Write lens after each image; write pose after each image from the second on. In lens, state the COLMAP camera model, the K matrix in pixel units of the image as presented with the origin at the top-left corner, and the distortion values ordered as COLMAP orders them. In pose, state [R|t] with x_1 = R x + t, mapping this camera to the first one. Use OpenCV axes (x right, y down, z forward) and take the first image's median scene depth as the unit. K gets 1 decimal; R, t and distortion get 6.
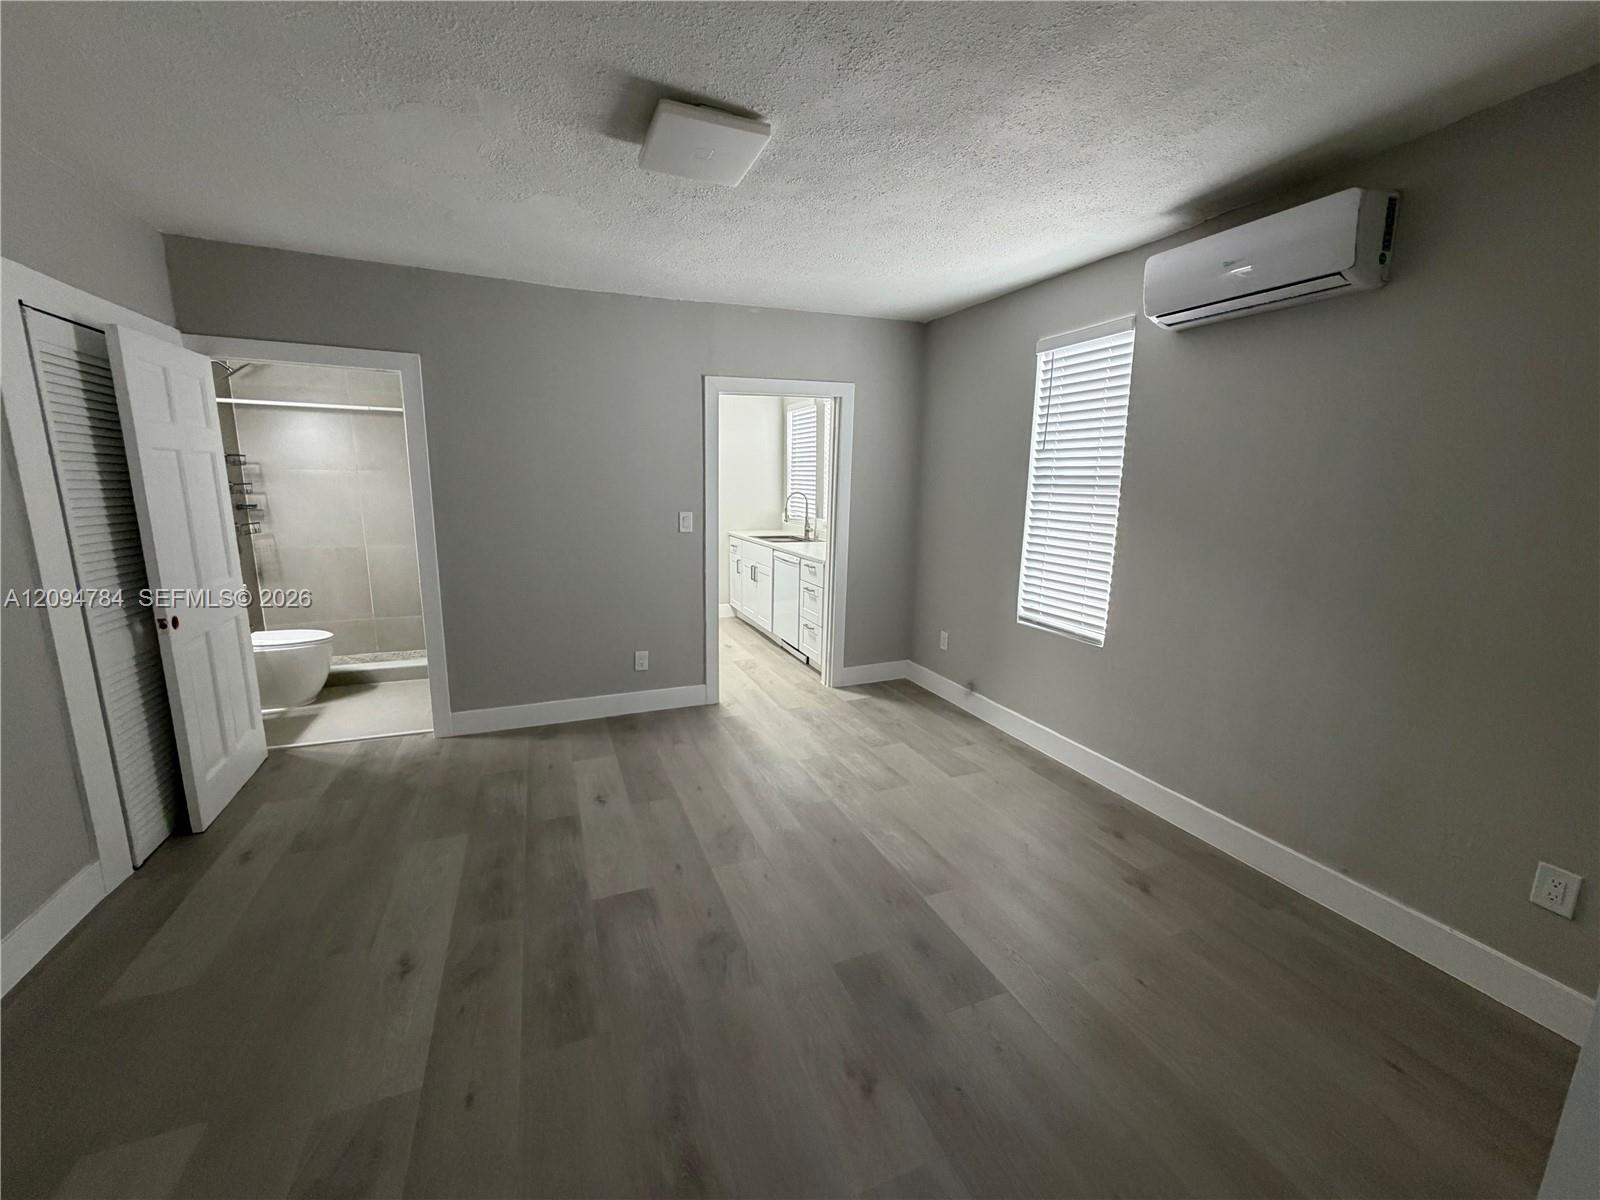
lens RADIAL K [[633.7, 0, 795.1], [0, 633.7, 599.1], [0, 0, 1]] dist [0.001052, -0.000058]
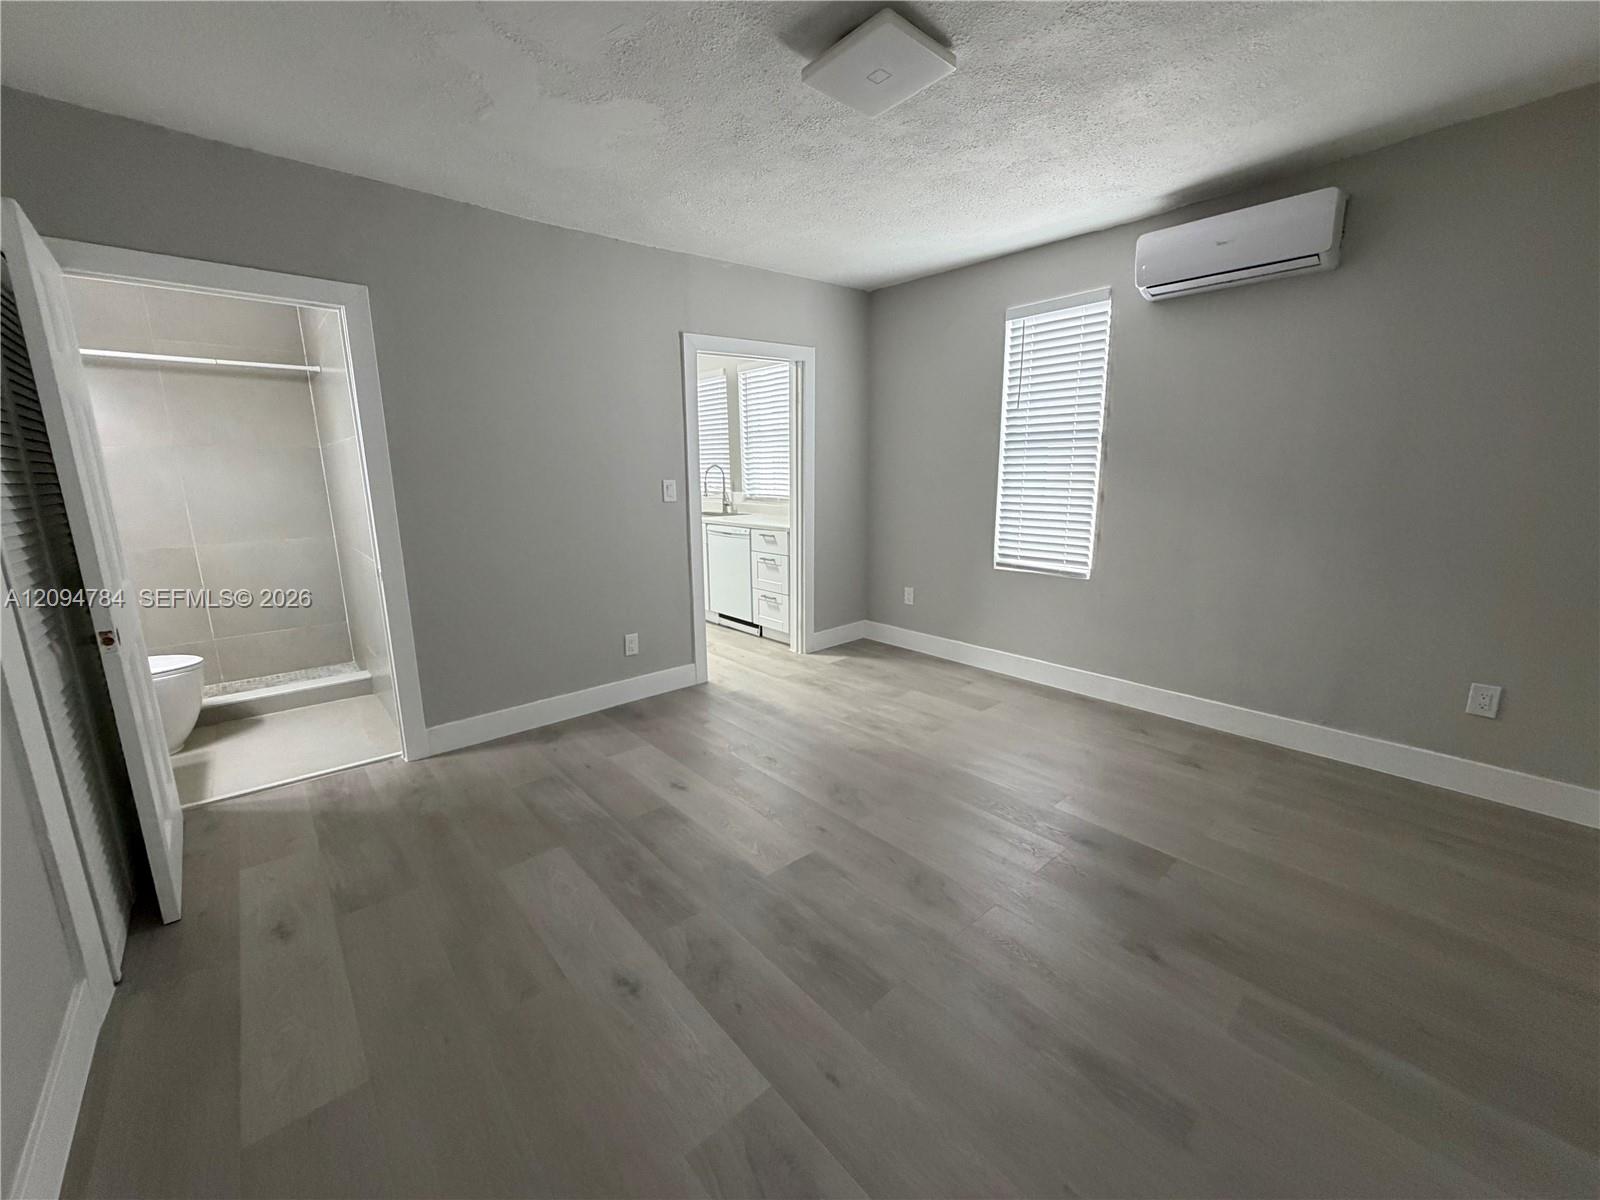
lens RADIAL K [[635.2, 0, 795.6], [0, 635.2, 599.1], [0, 0, 1]] dist [-0.000166, 0.000143]
pose [[0.946832, -0.090577, 0.308714, -0.329809], [0.085236, 0.995885, 0.030771, 0.026604], [-0.310231, -0.002822, 0.950657, 0.059953]]
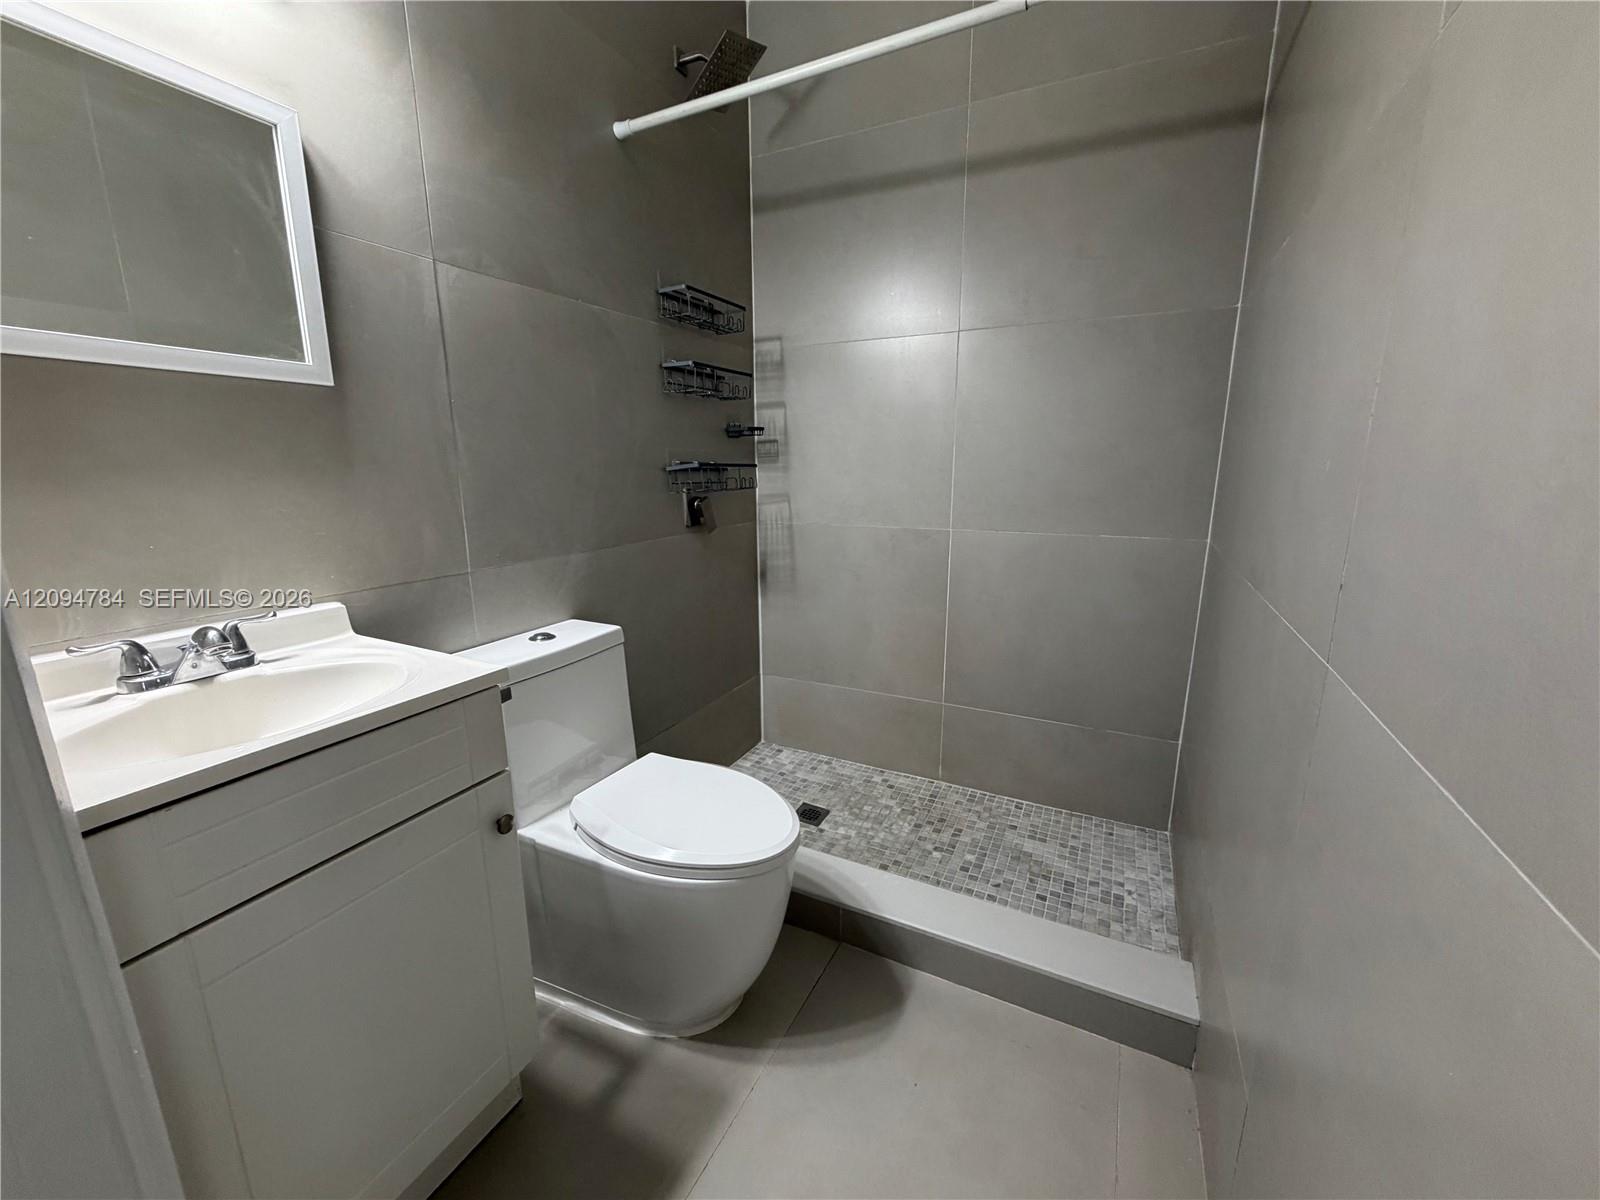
lens RADIAL K [[635.2, 0, 795.6], [0, 635.2, 599.1], [0, 0, 1]] dist [-0.000166, 0.000143]
pose [[0.650520, 0.142618, -0.745979, -0.617406], [-0.123482, 0.989003, 0.081400, -0.085920], [0.749384, 0.039163, 0.660977, 0.938485]]
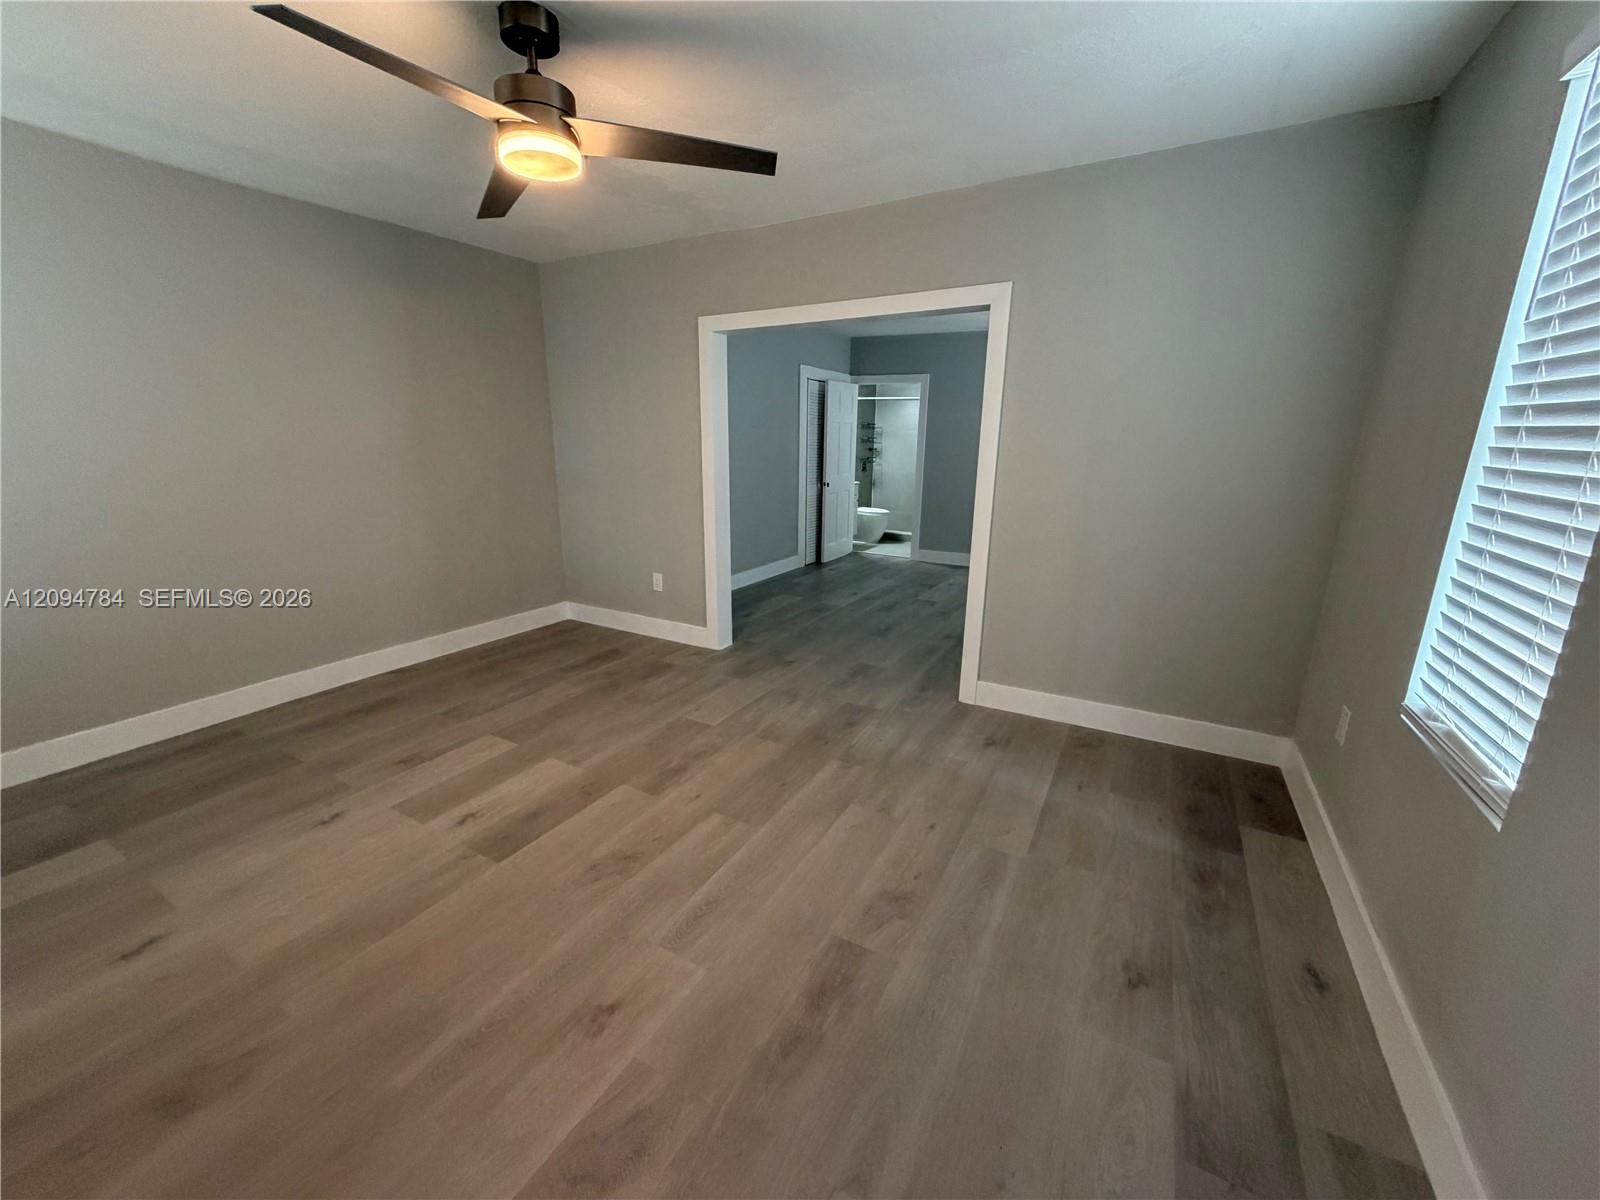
lens RADIAL K [[635.2, 0, 795.6], [0, 635.2, 599.1], [0, 0, 1]] dist [-0.000166, 0.000143]
pose [[0.617681, 0.185282, -0.764291, 0.815531], [-0.143954, 0.982068, 0.121737, 0.146941], [0.773141, 0.034828, 0.633277, -0.604538]]
